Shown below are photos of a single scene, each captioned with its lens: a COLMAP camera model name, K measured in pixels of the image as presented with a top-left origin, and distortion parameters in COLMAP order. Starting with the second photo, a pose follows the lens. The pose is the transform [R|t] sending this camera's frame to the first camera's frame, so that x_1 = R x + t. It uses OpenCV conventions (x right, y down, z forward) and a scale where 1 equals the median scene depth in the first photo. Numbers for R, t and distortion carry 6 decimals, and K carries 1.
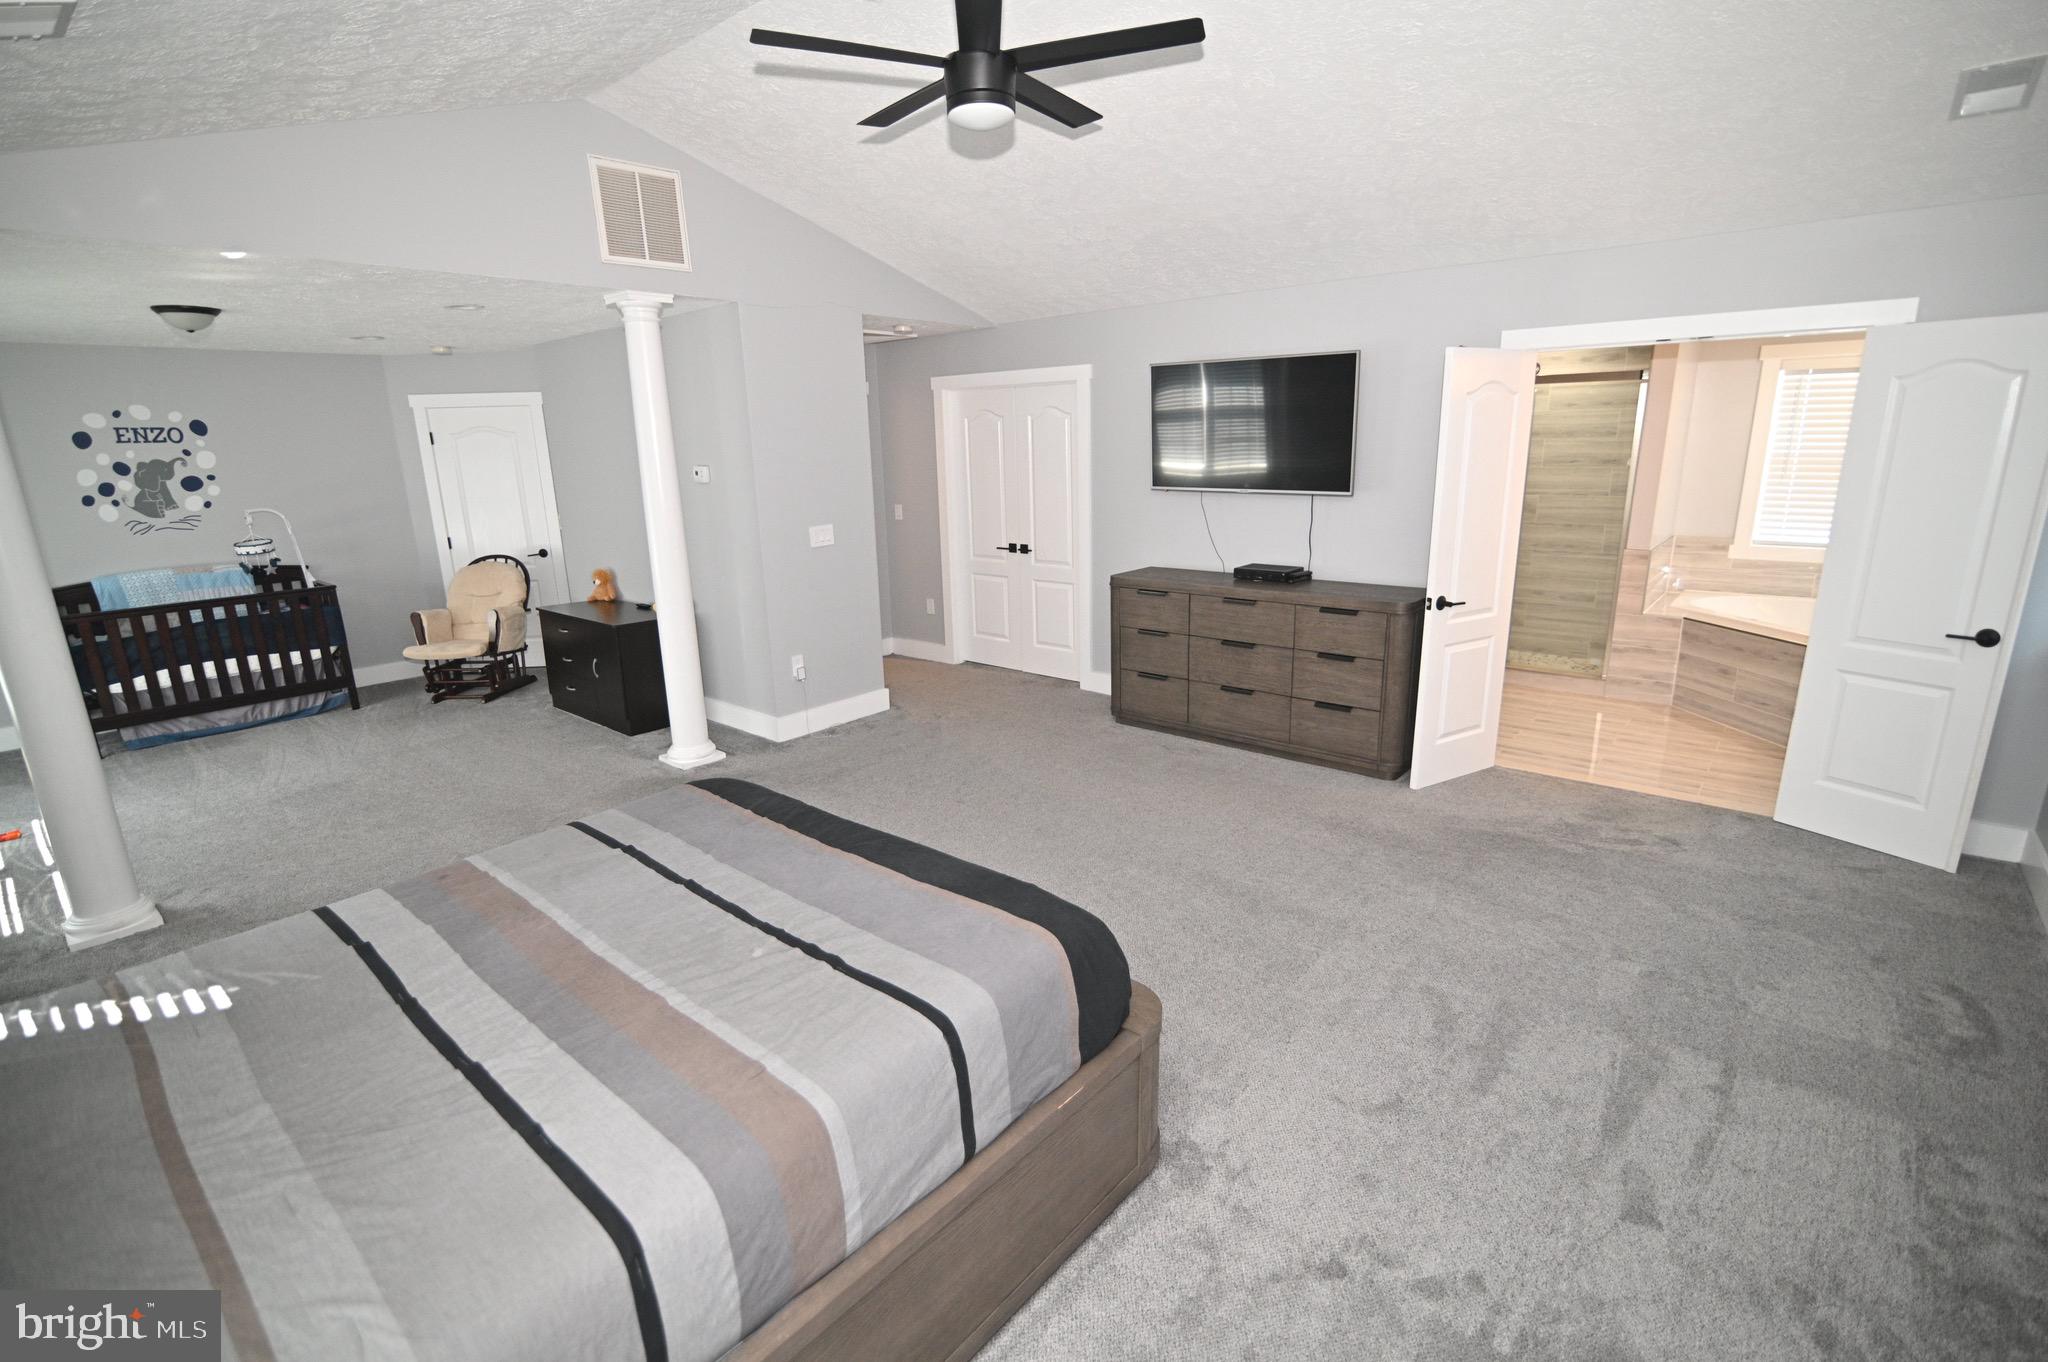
lens RADIAL K [[936.5, 0, 1016.1], [0, 936.5, 686.8], [0, 0, 1]] dist [-0.020639, 0.000580]
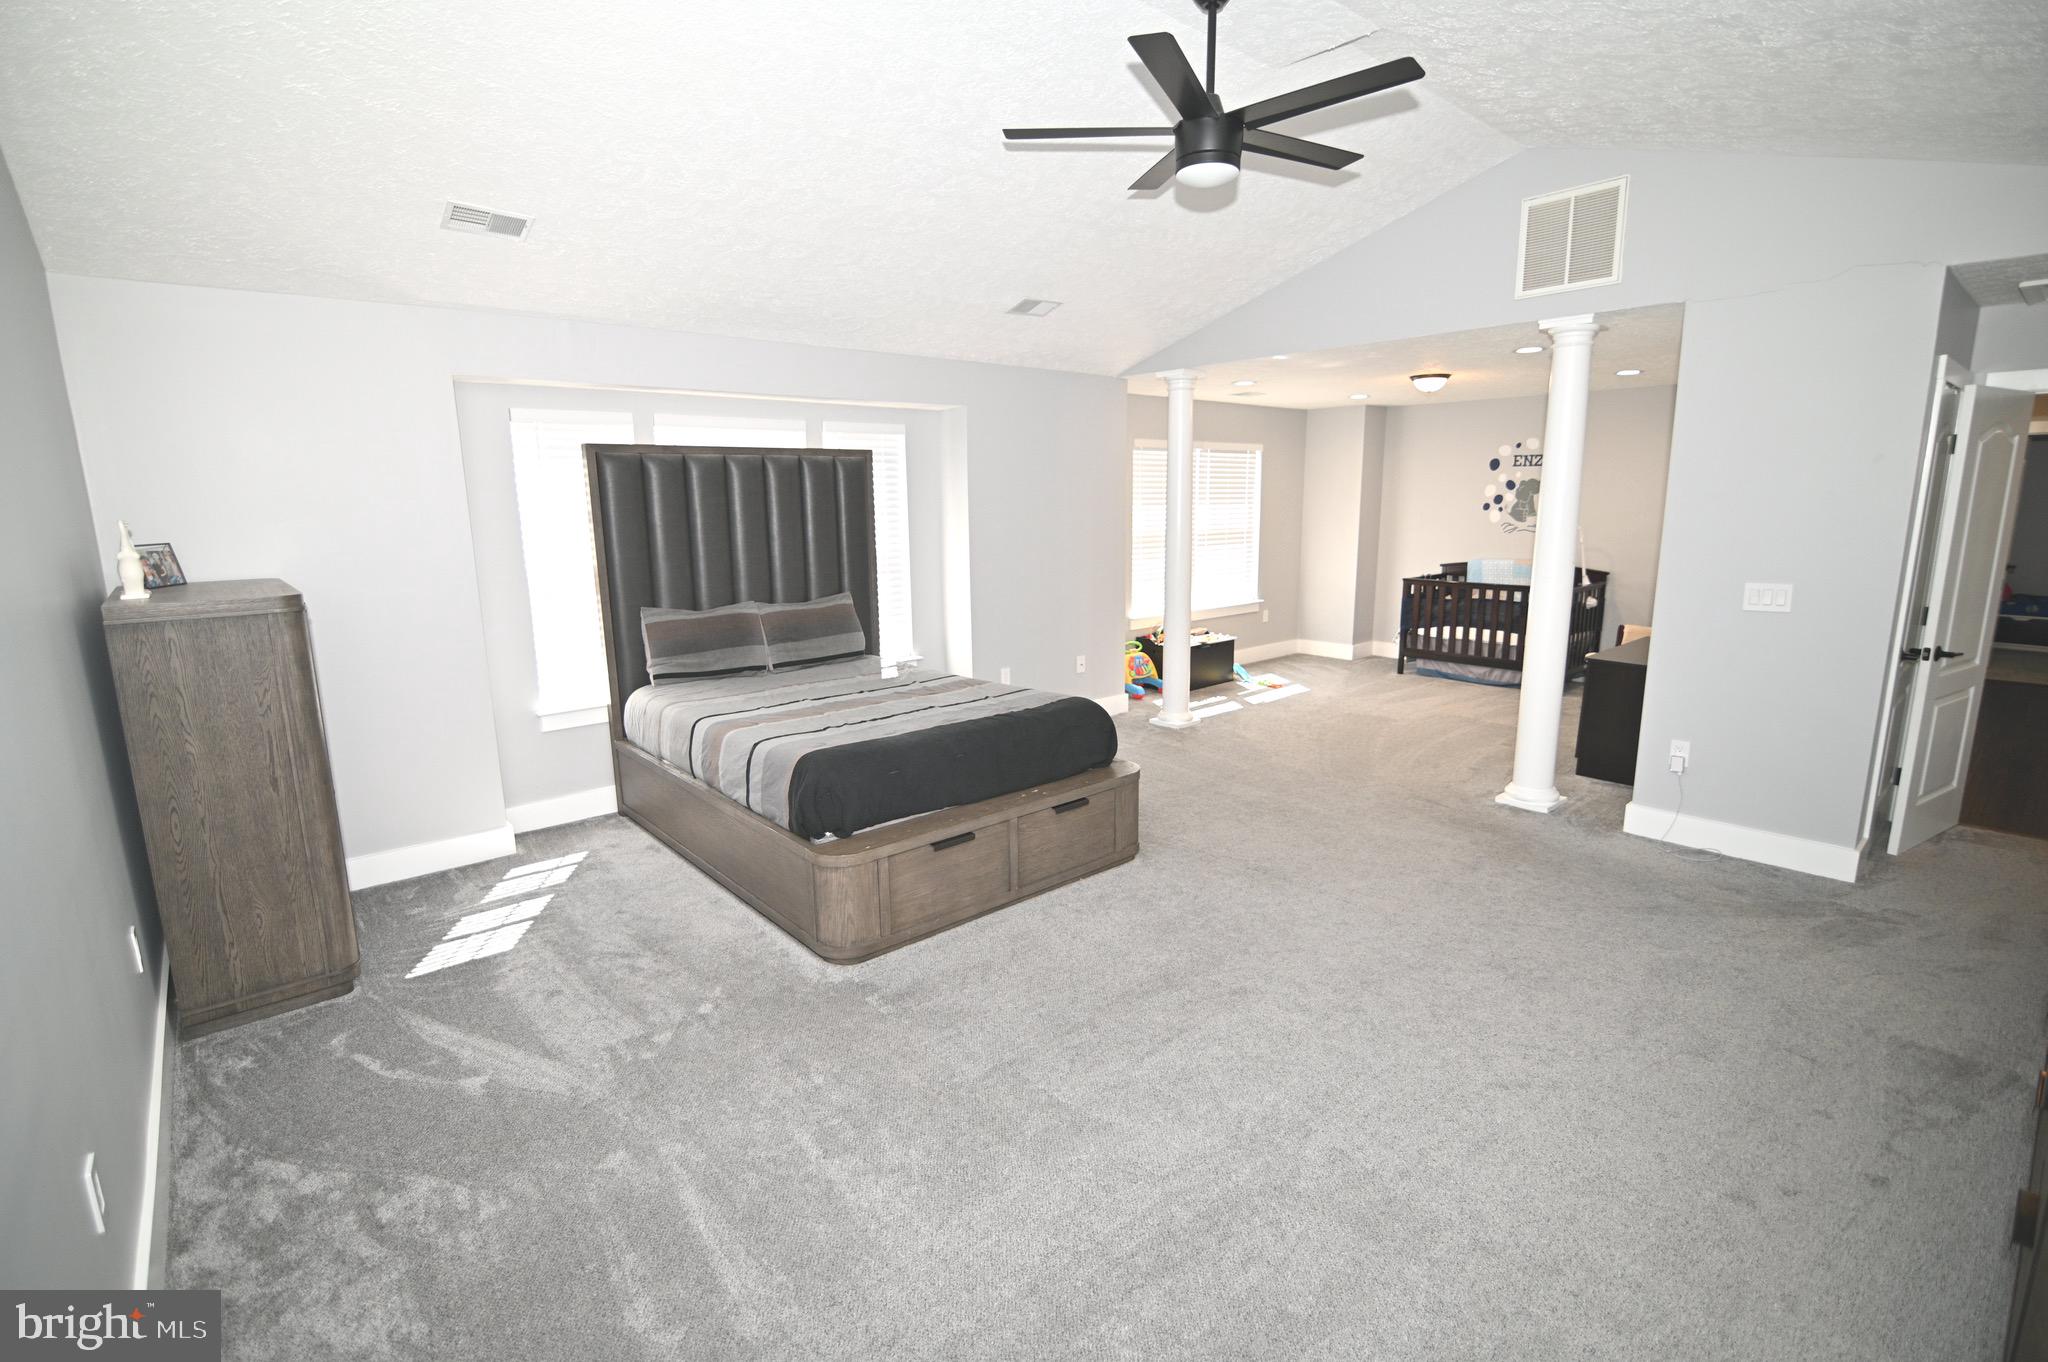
lens RADIAL K [[936.5, 0, 1016.1], [0, 936.5, 686.8], [0, 0, 1]] dist [-0.020639, 0.000580]
pose [[-0.152608, 0.222126, -0.963001, 0.565461], [-0.234585, 0.938424, 0.253633, -0.136795], [0.960042, 0.264612, -0.091104, 0.507800]]
